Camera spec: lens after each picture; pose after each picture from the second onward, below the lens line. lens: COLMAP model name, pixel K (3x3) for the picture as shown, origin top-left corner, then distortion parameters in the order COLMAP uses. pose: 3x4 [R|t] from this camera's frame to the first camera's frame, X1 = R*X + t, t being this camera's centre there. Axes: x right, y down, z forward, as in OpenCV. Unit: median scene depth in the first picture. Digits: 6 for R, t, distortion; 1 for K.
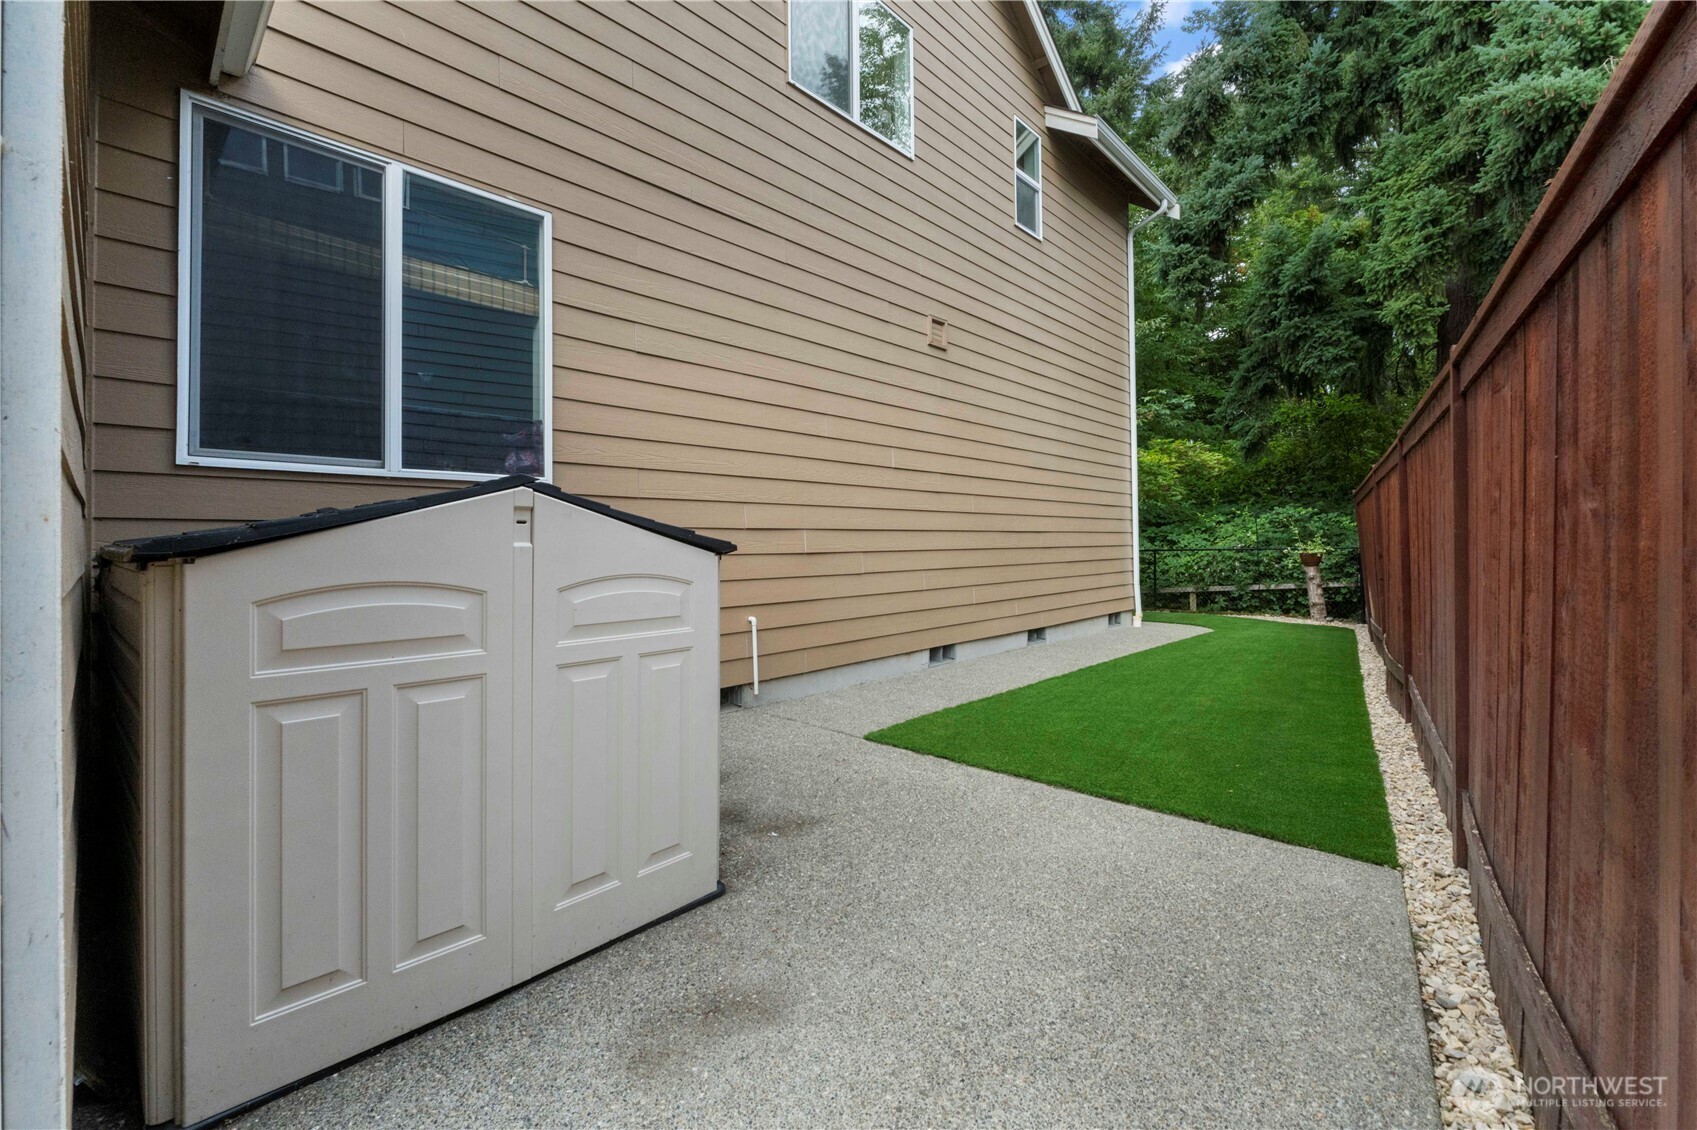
lens RADIAL K [[716.0, 0, 847.5], [0, 716.0, 541.6], [0, 0, 1]] dist [-0.009617, -0.000071]
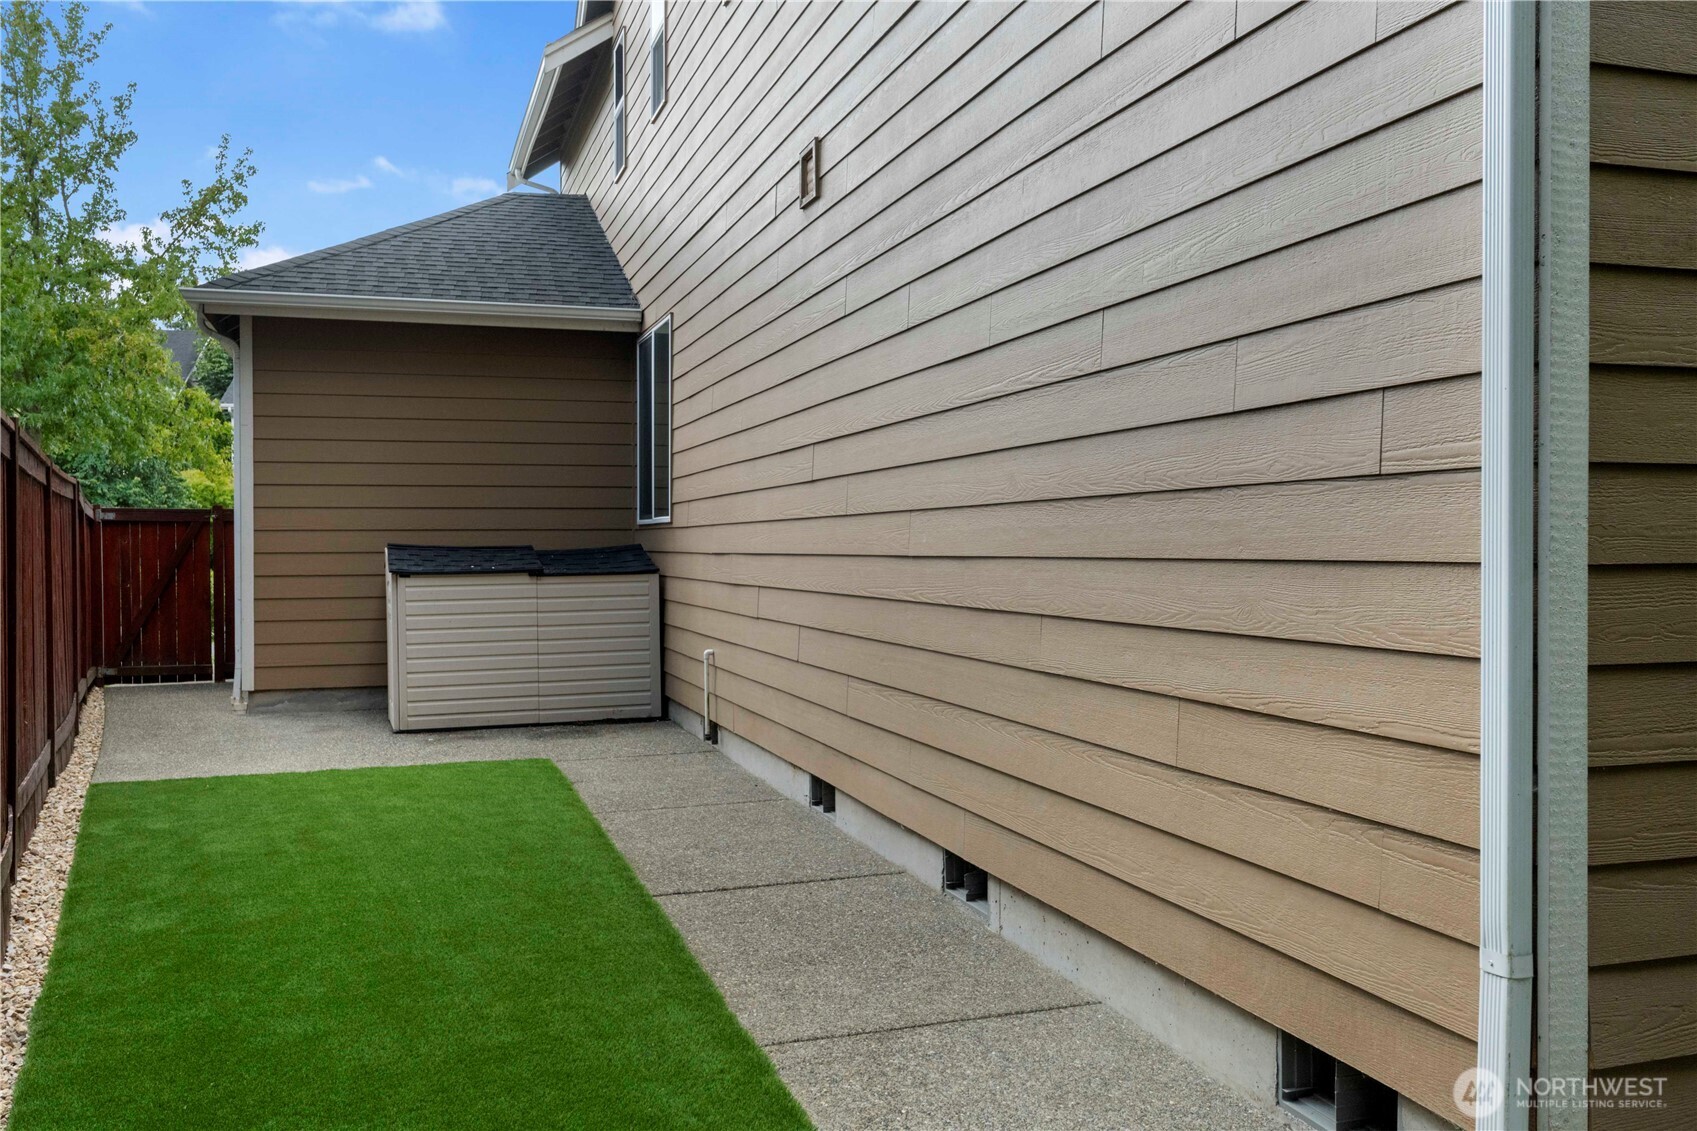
lens RADIAL K [[1412.7, 0, 848.5], [0, 1412.7, 565.5], [0, 0, 1]] dist [-0.051216, 0.072877]
pose [[-0.486628, 0.019994, -0.873380, 2.287203], [0.009936, 0.999800, 0.017352, -0.053455], [0.873553, -0.000234, -0.486729, 3.428957]]
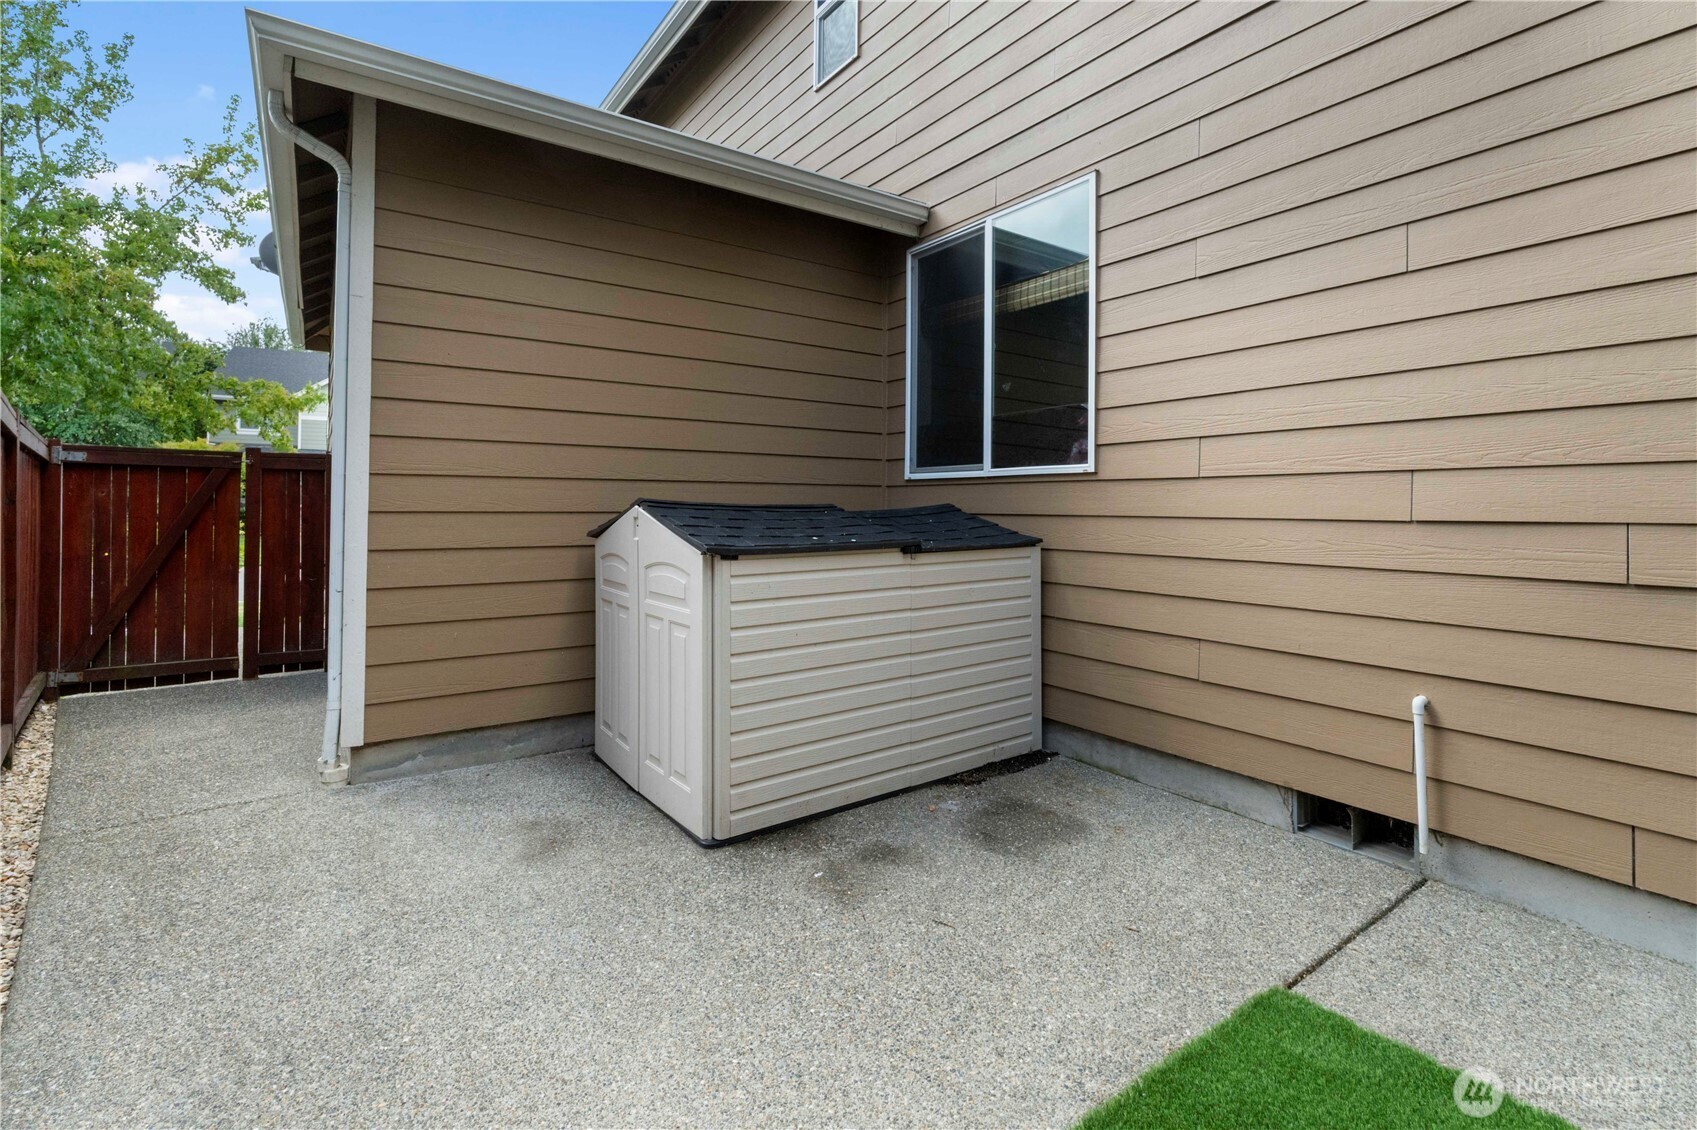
lens RADIAL K [[763.5, 0, 843.0], [0, 763.5, 494.9], [0, 0, 1]] dist [-0.010110, 0.000335]
pose [[-0.209698, -0.008962, -0.977725, 0.797177], [-0.000299, 0.999959, -0.009102, -0.054284], [0.977766, -0.001616, -0.209692, 1.190210]]
